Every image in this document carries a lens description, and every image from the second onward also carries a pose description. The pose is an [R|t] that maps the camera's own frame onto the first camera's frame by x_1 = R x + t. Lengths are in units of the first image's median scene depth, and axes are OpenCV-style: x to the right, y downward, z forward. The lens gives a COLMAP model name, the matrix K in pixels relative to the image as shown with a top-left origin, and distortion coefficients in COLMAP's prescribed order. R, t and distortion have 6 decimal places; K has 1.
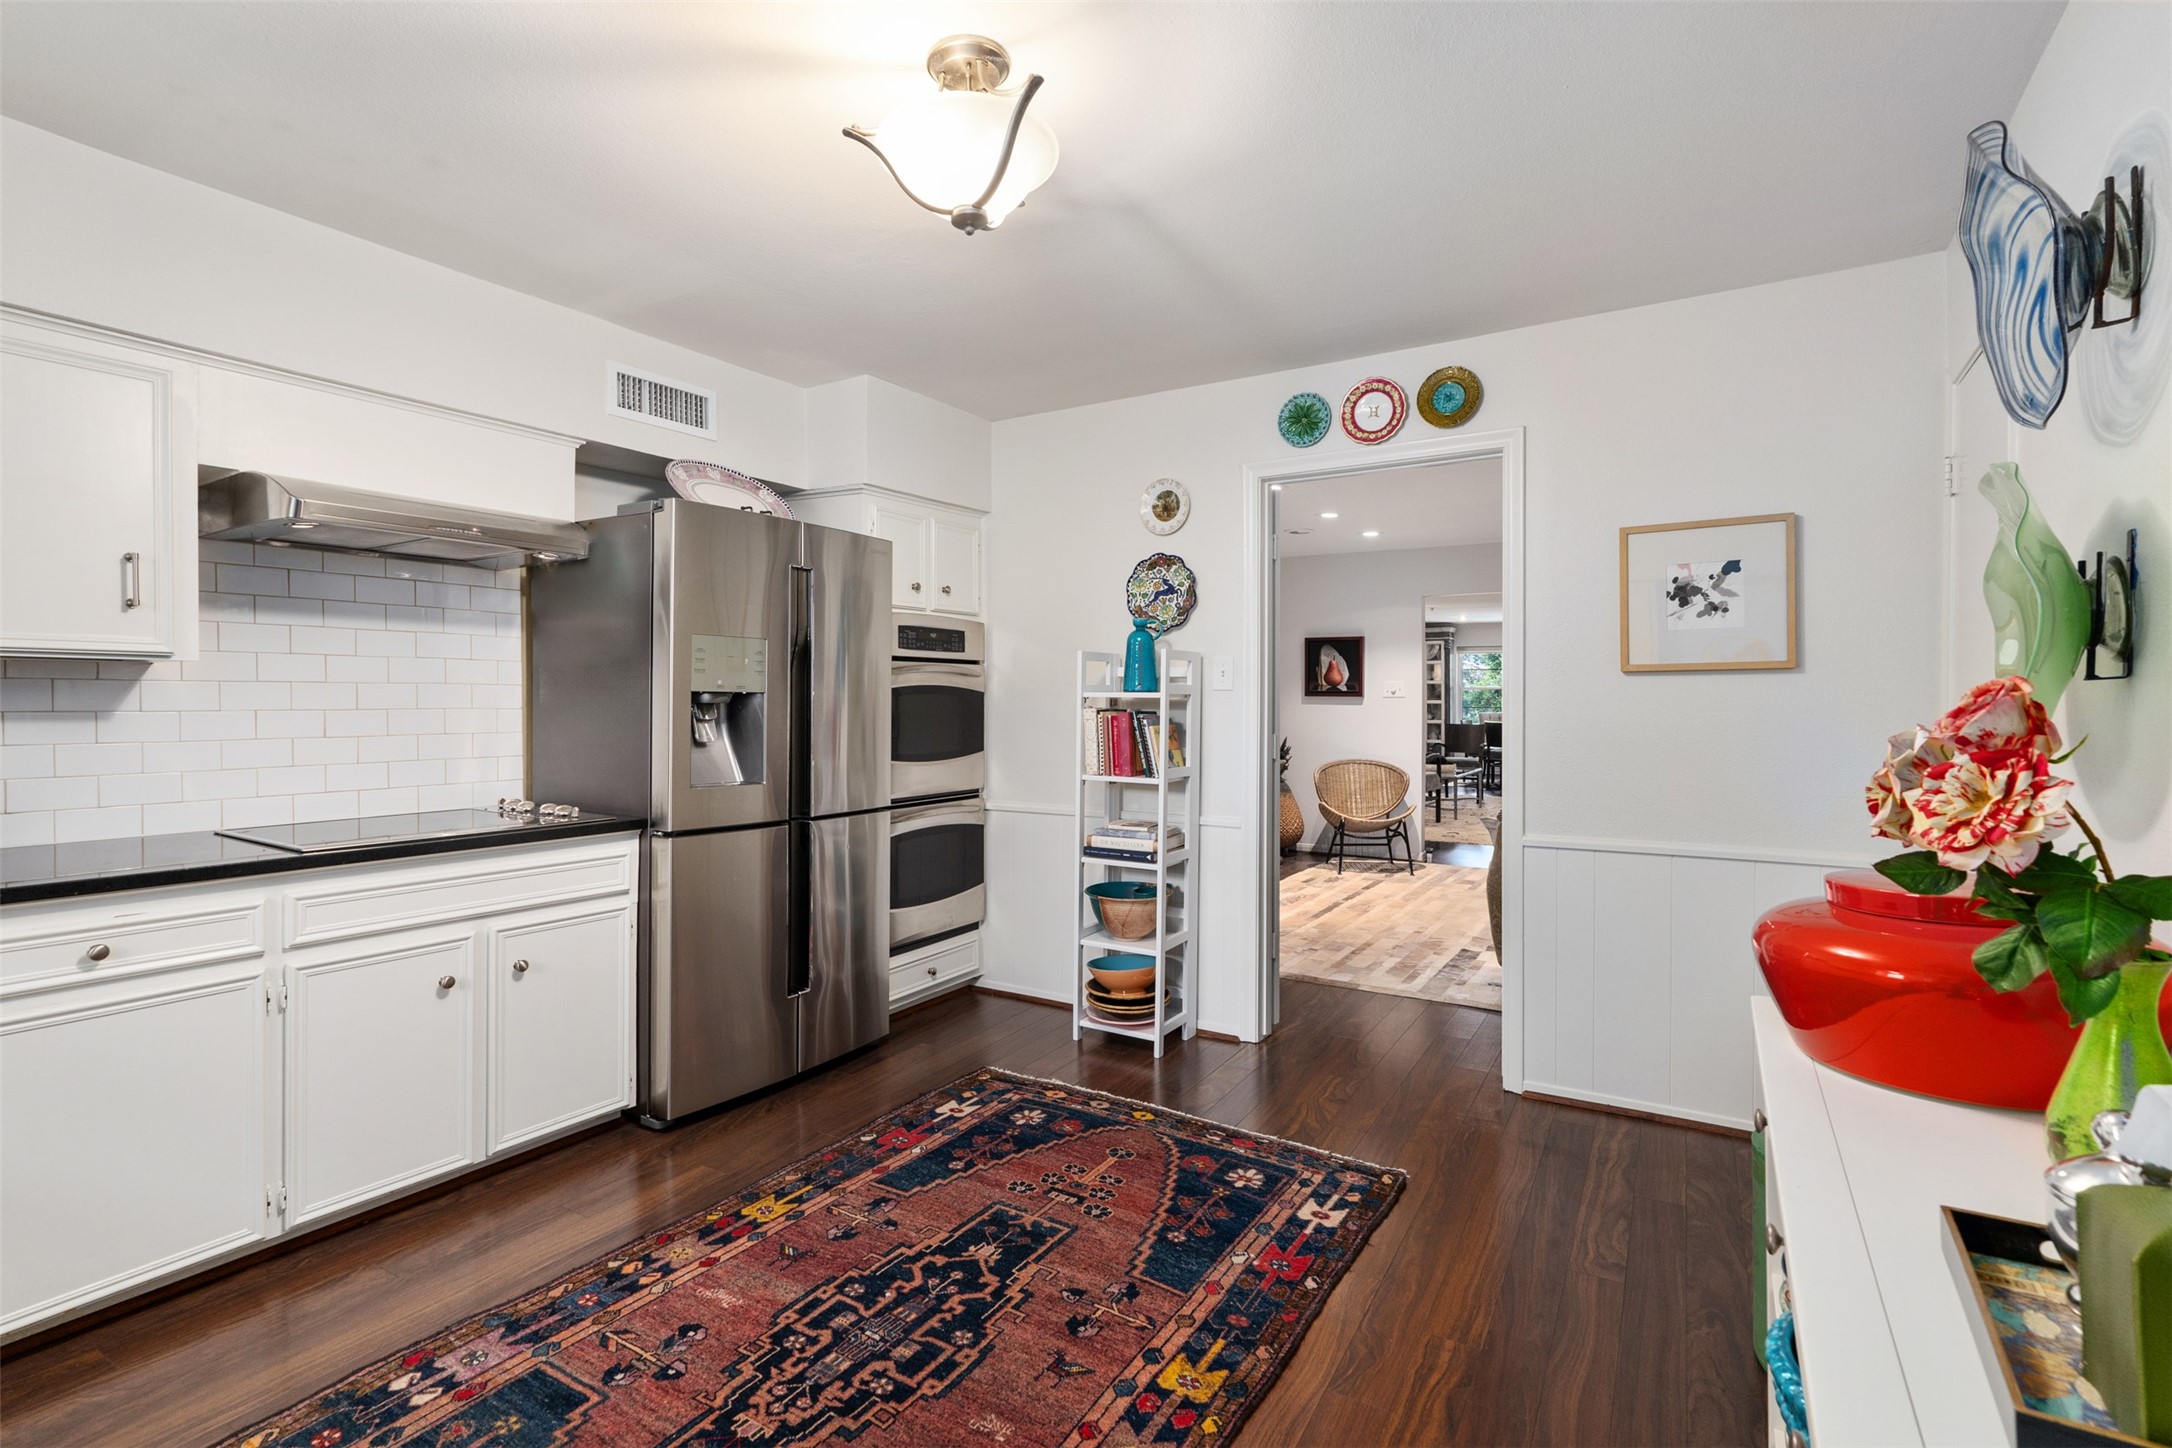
lens RADIAL K [[965.3, 0, 1084.7], [0, 965.3, 714.1], [0, 0, 1]] dist [-0.003232, 0.000206]
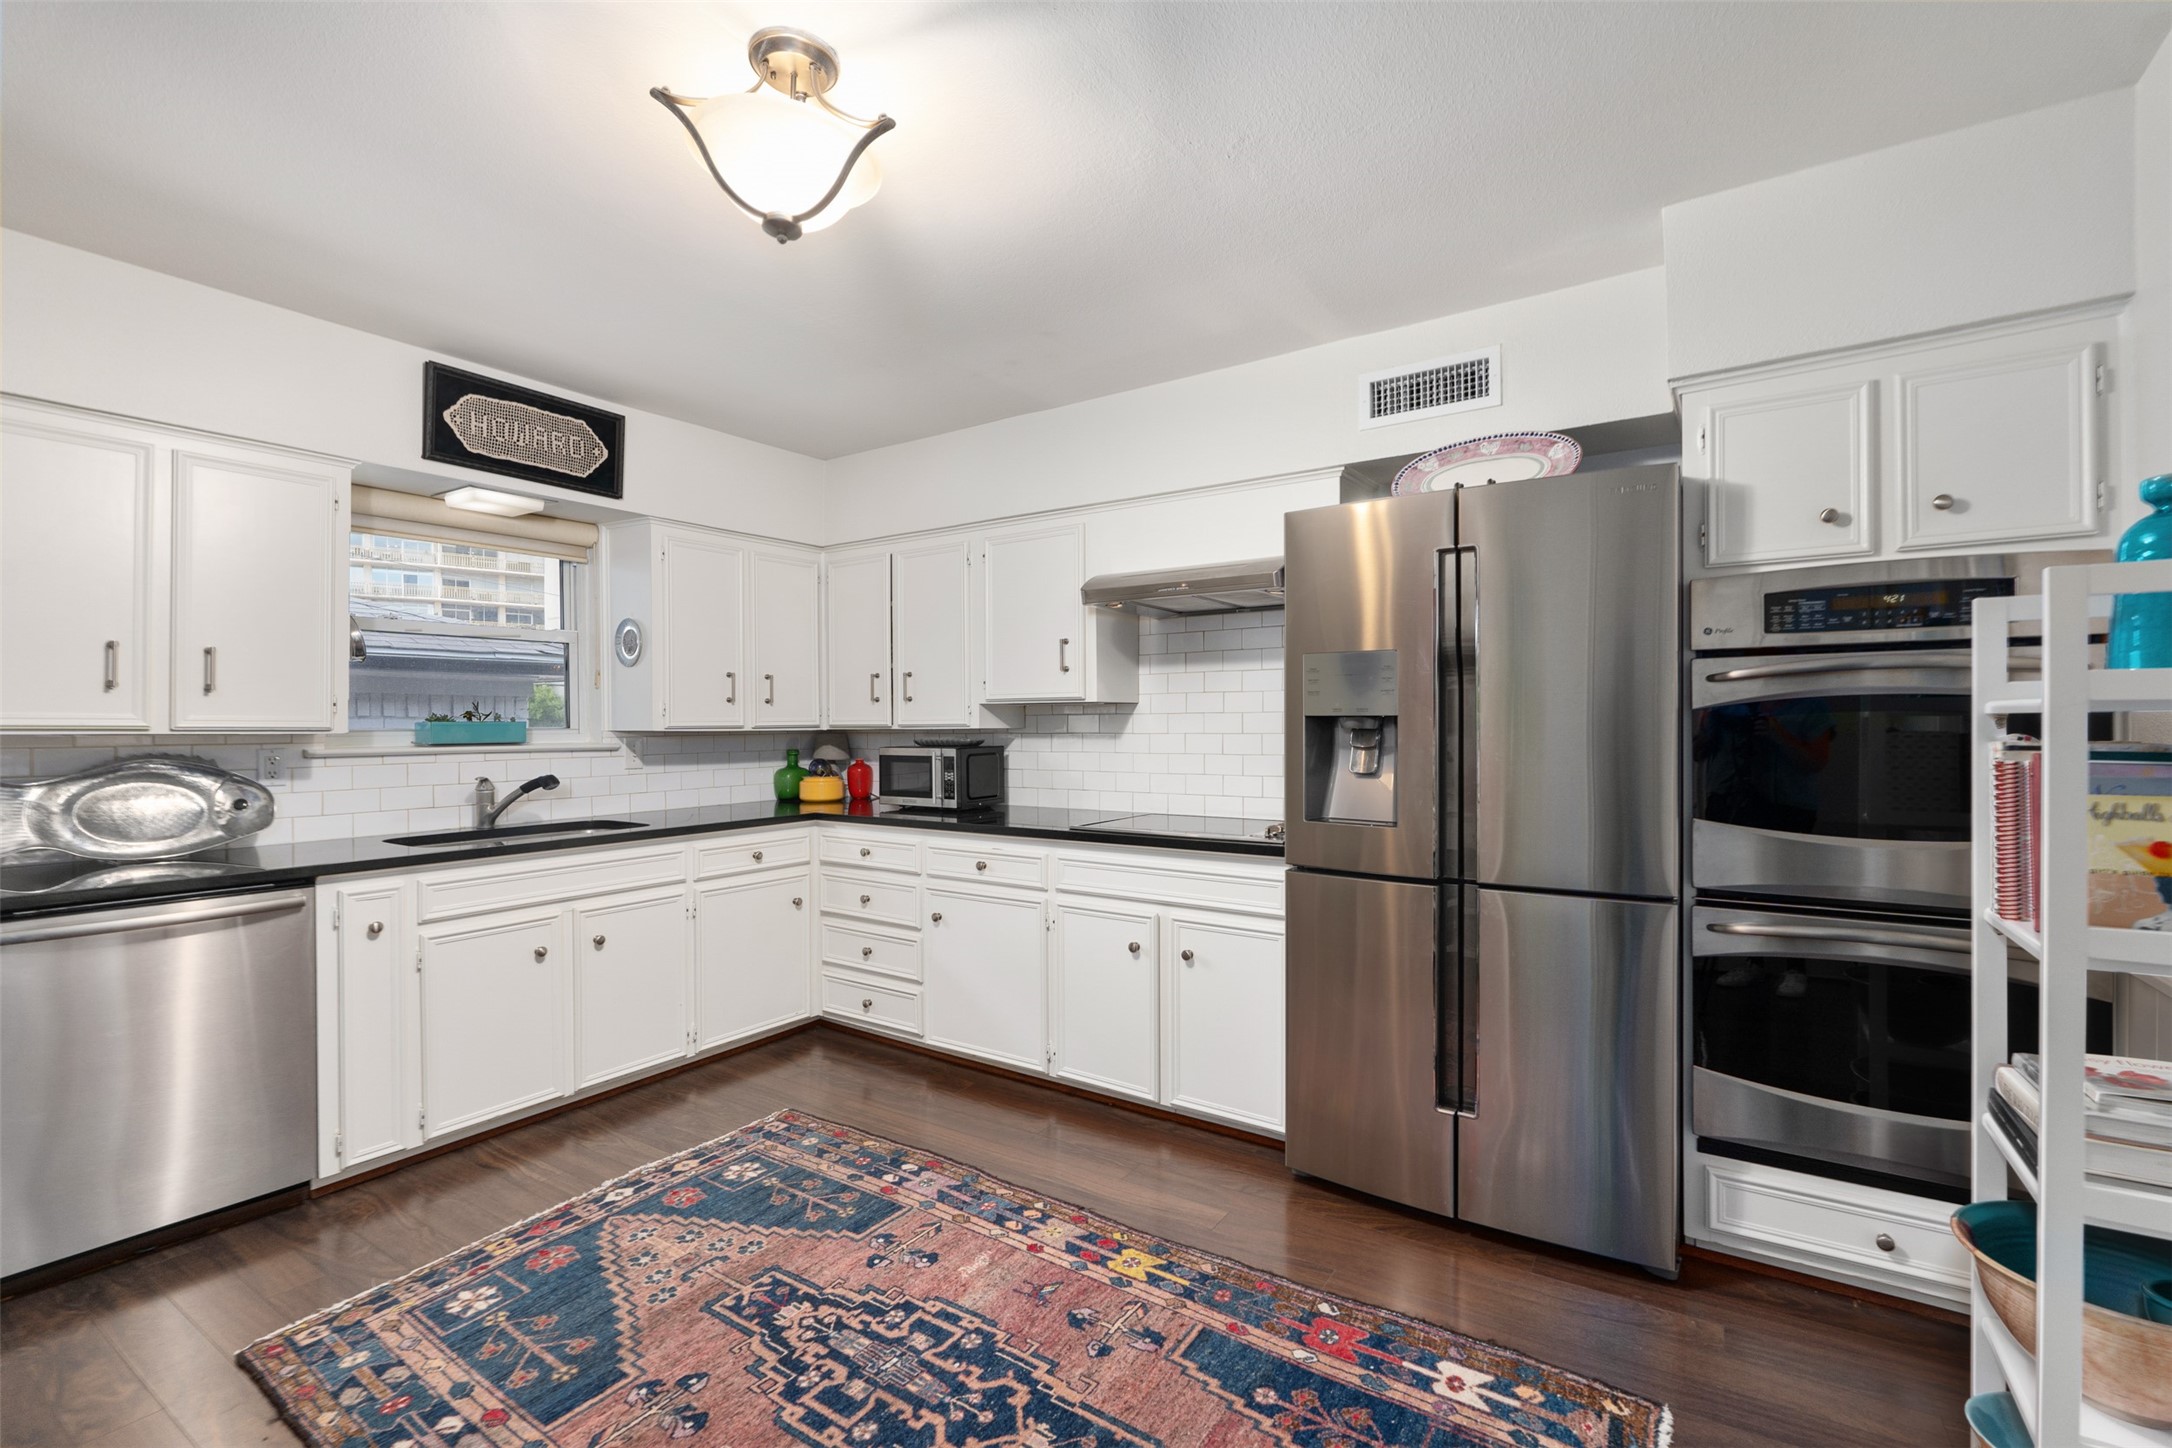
lens RADIAL K [[965.3, 0, 1119.6], [0, 965.3, 722.9], [0, 0, 1]] dist [-0.003232, 0.000206]
pose [[-0.009261, -0.004571, -0.999947, 0.605968], [-0.011075, 0.999929, -0.004469, -0.012000], [0.999896, 0.011033, -0.009311, 0.967273]]
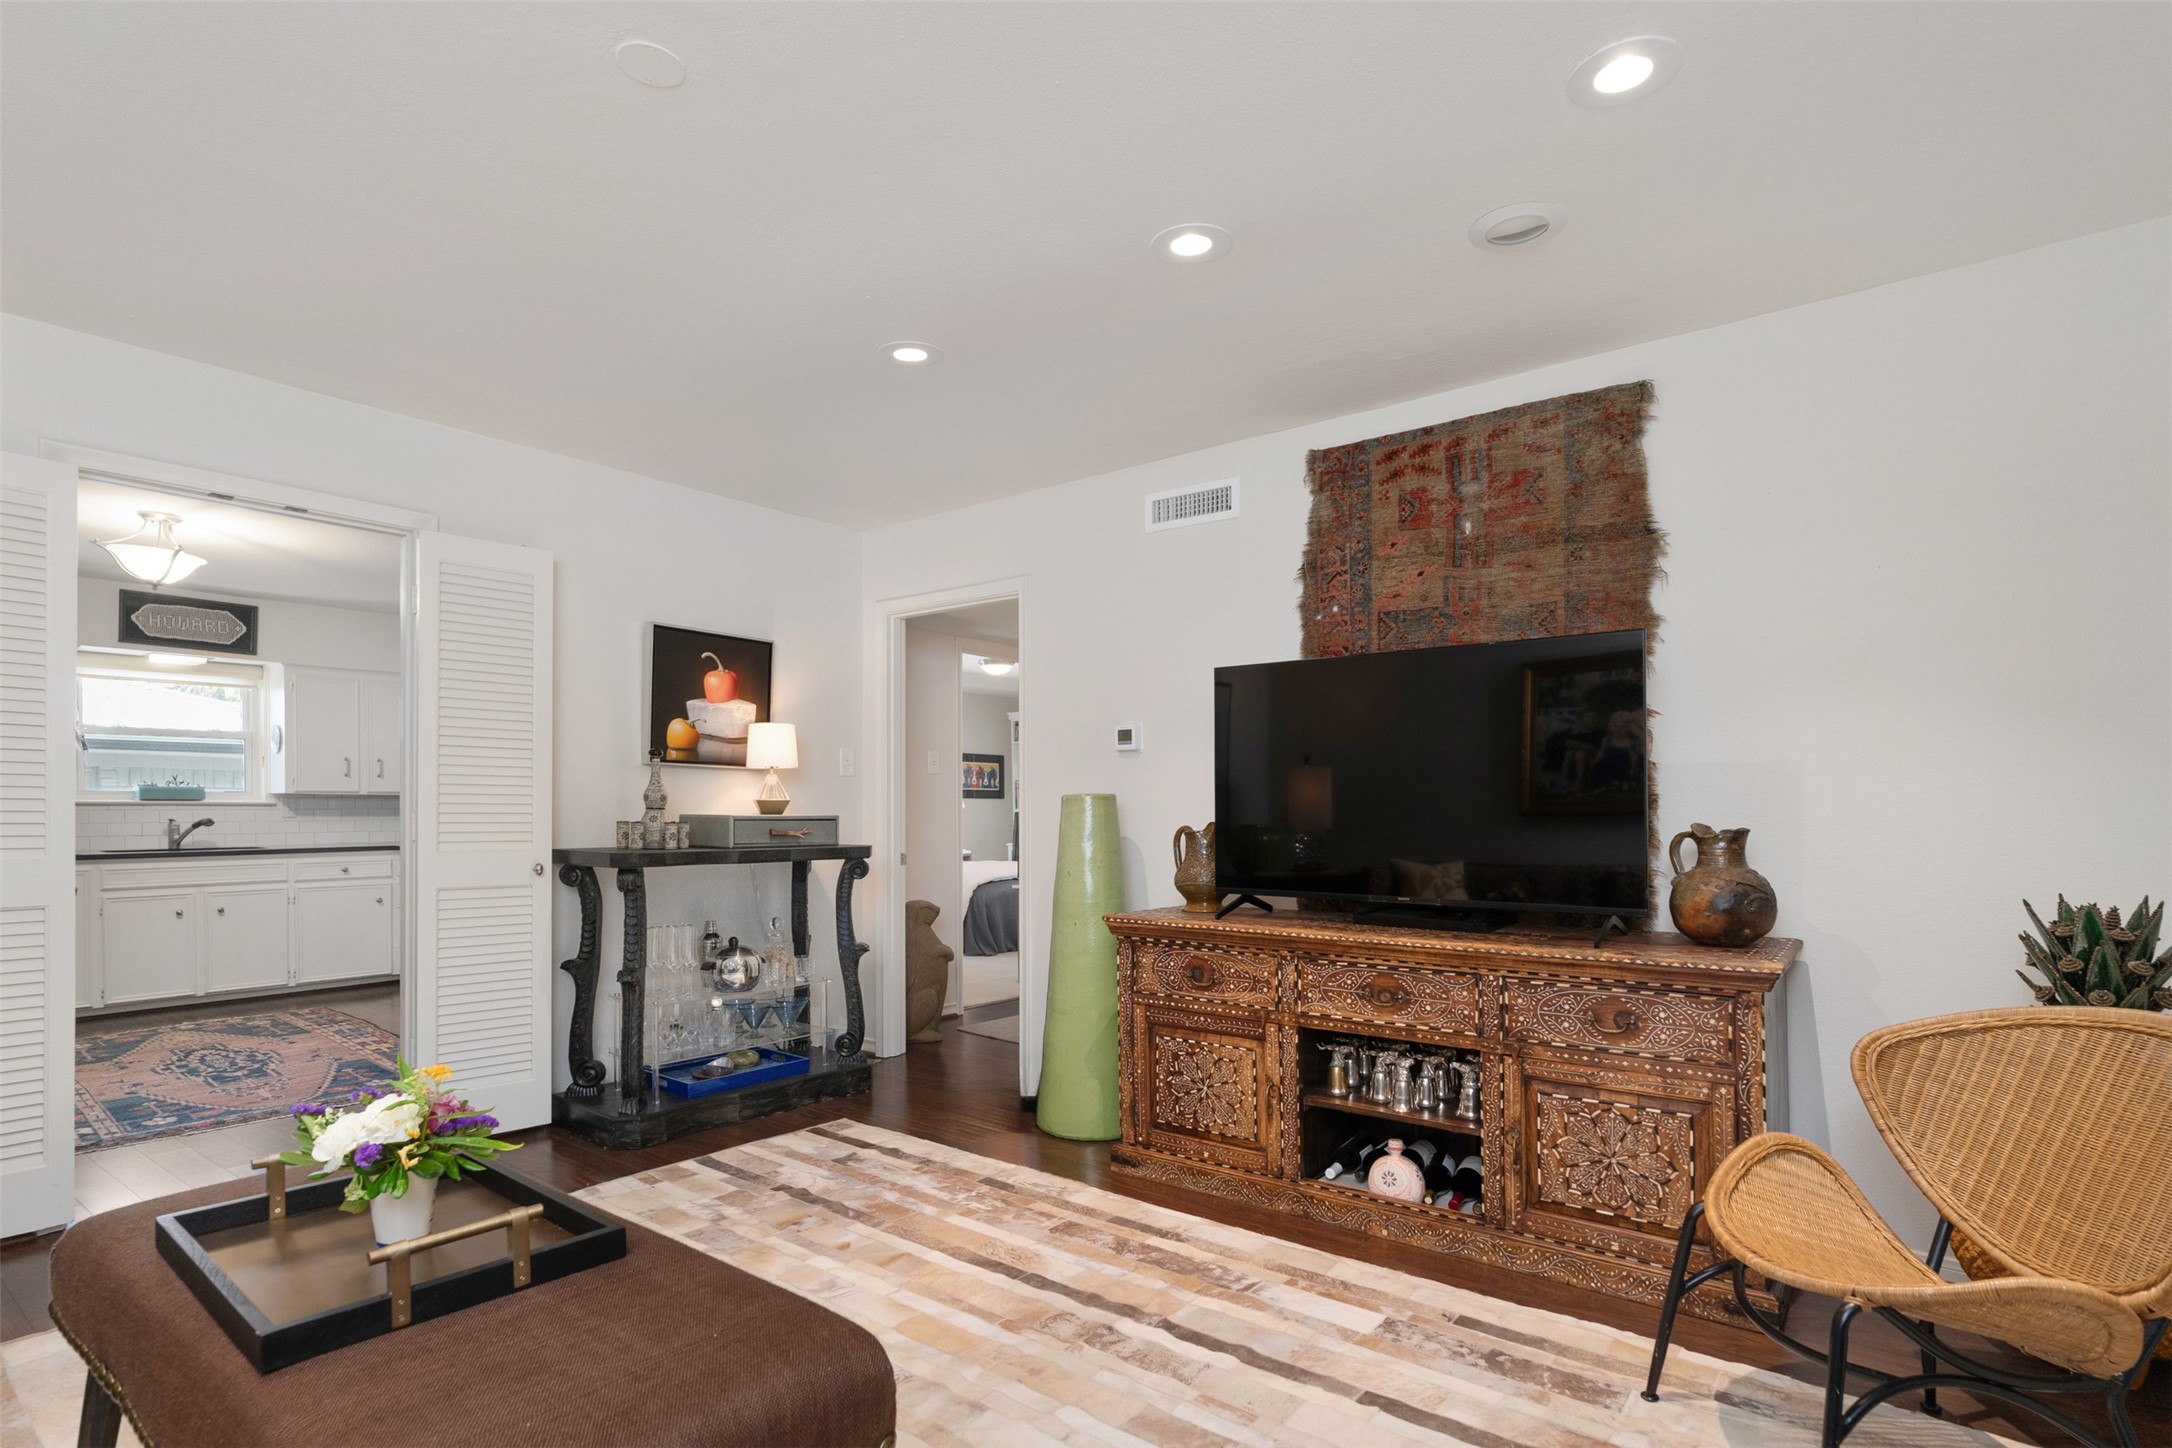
lens RADIAL K [[1041.1, 0, 1084.4], [0, 1041.1, 814.1], [0, 0, 1]] dist [0.000588, -0.000242]
pose [[-0.098480, 0.001722, -0.995138, 1.555592], [-0.016694, 0.999855, 0.003383, 0.010680], [0.994999, 0.016946, -0.098437, 2.506475]]
